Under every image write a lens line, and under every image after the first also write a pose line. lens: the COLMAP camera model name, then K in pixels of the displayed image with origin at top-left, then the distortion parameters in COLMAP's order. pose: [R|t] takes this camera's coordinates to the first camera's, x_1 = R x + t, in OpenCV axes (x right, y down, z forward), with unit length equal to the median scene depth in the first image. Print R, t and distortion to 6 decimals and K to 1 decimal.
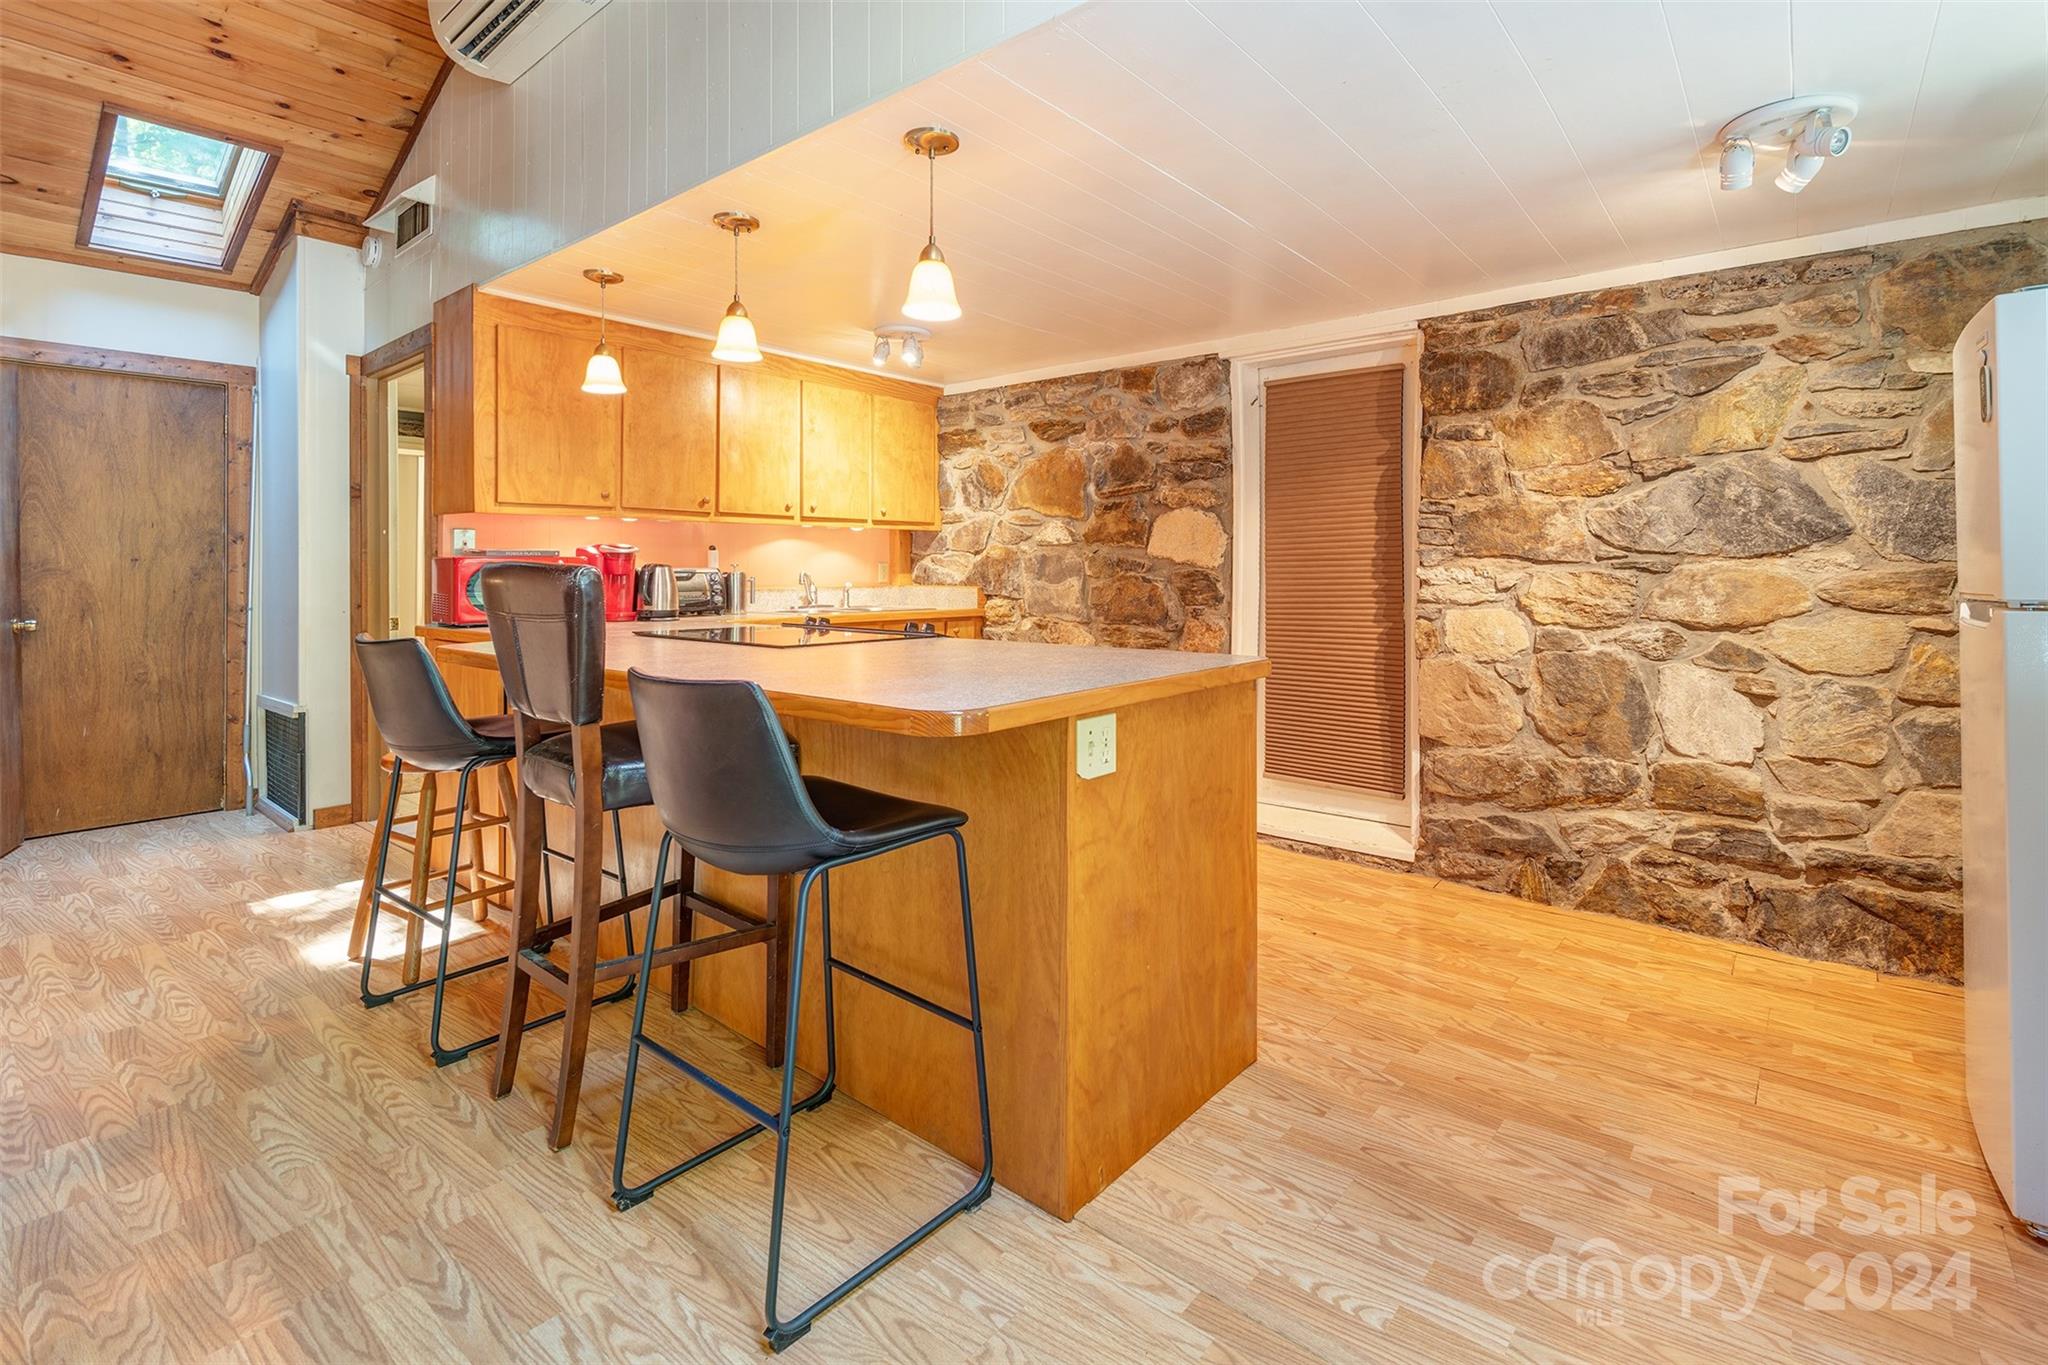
lens RADIAL K [[959.3, 0, 981.8], [0, 959.3, 561.7], [0, 0, 1]] dist [0.025289, -0.016595]
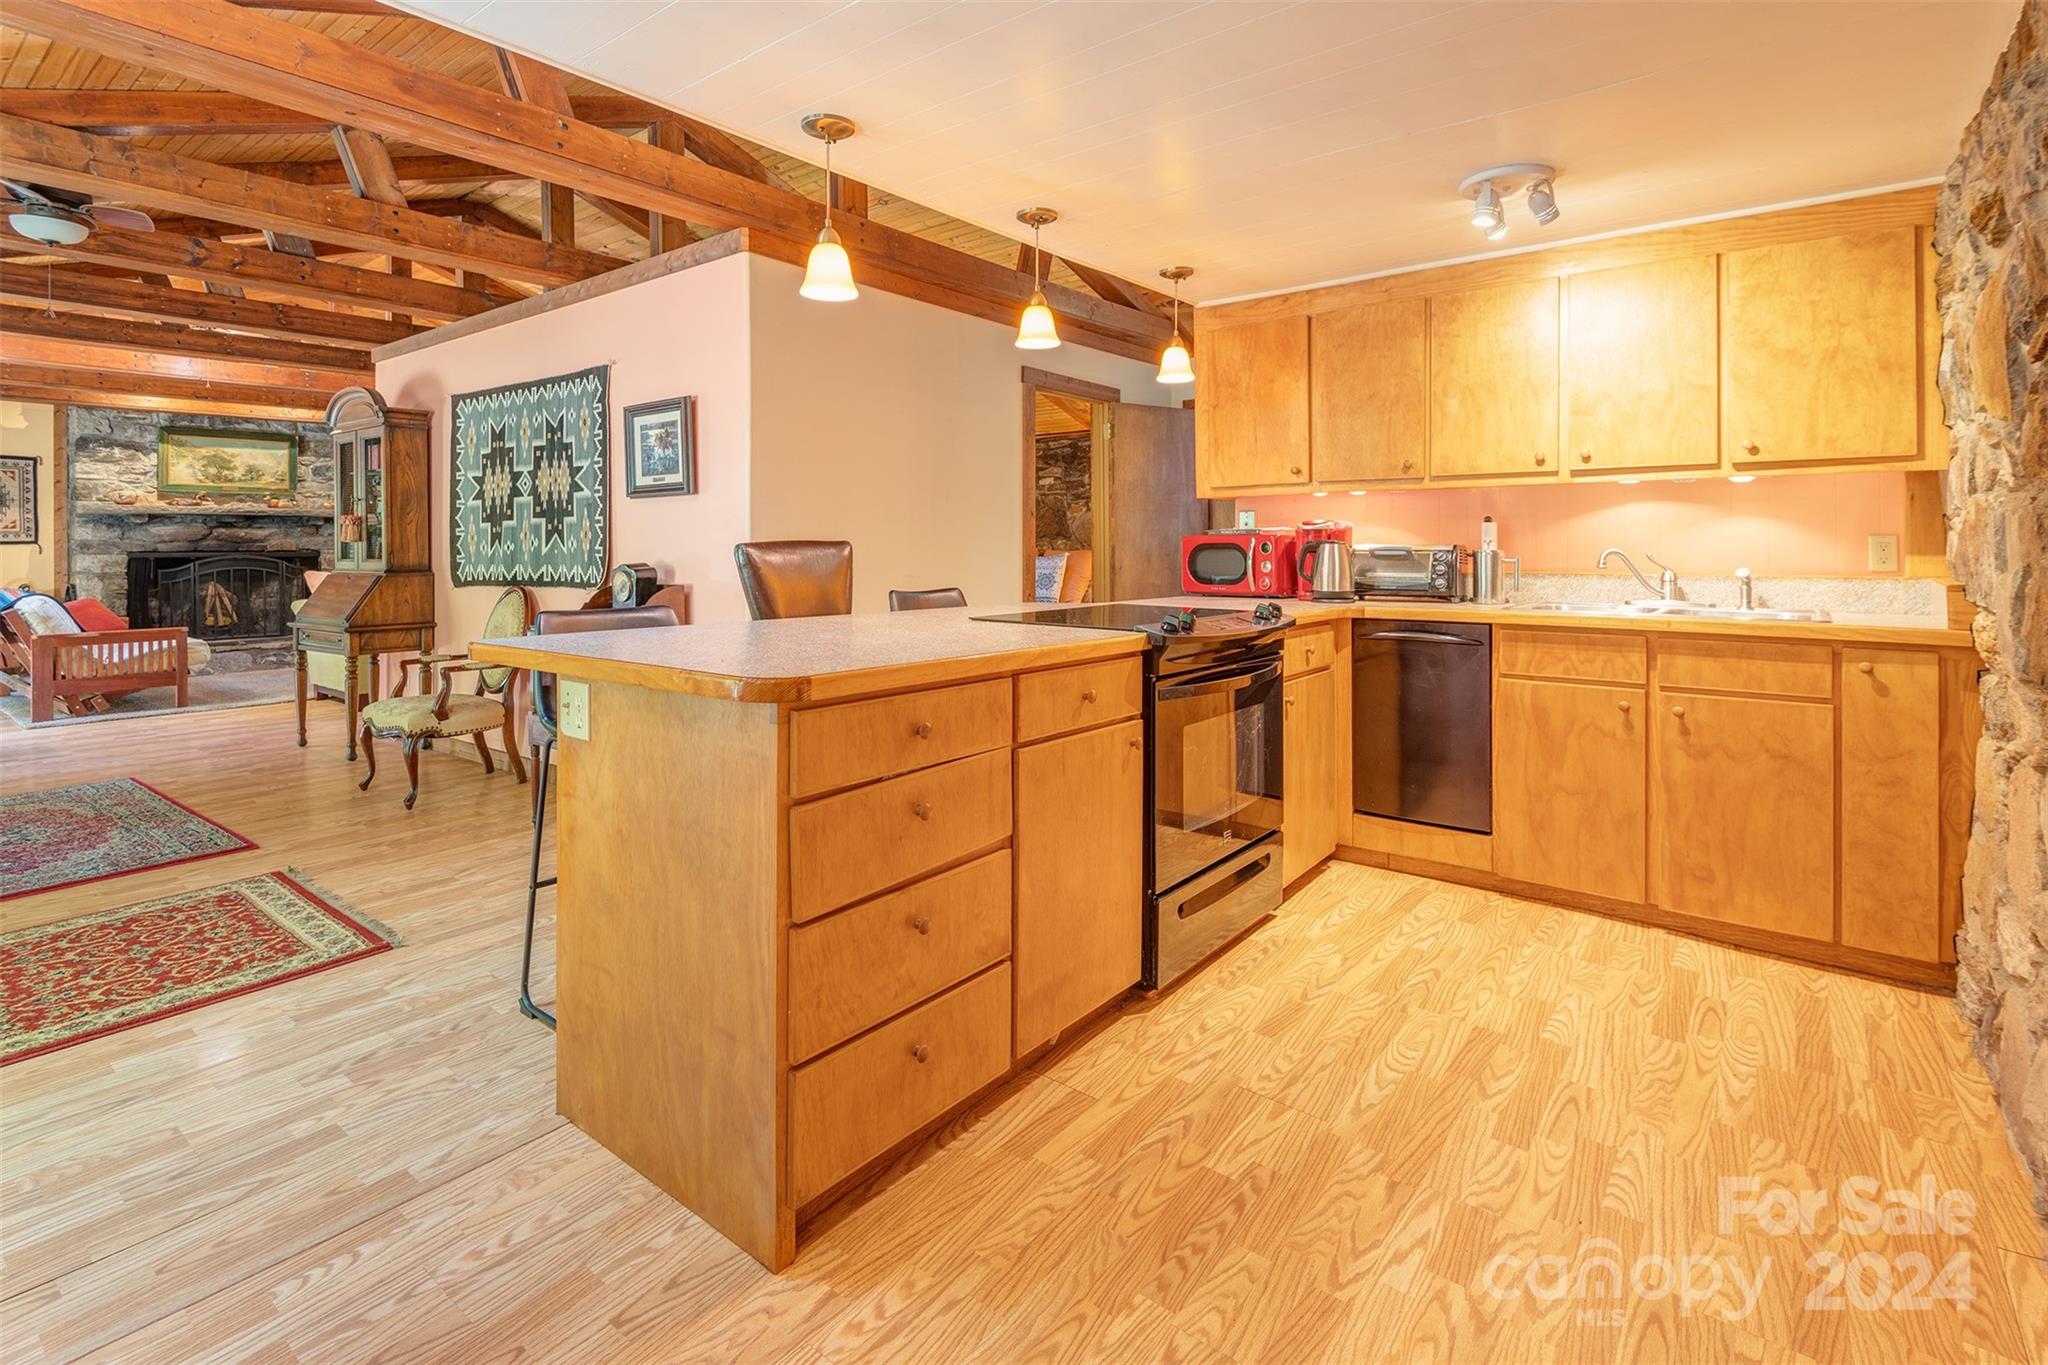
lens RADIAL K [[983.8, 0, 1062.3], [0, 983.8, 545.7], [0, 0, 1]] dist [-0.016250, 0.003296]
pose [[0.074928, 0.001794, -0.997187, 0.740869], [0.007750, 0.999967, 0.002381, 0.004096], [0.997159, -0.007907, 0.074912, 0.872655]]
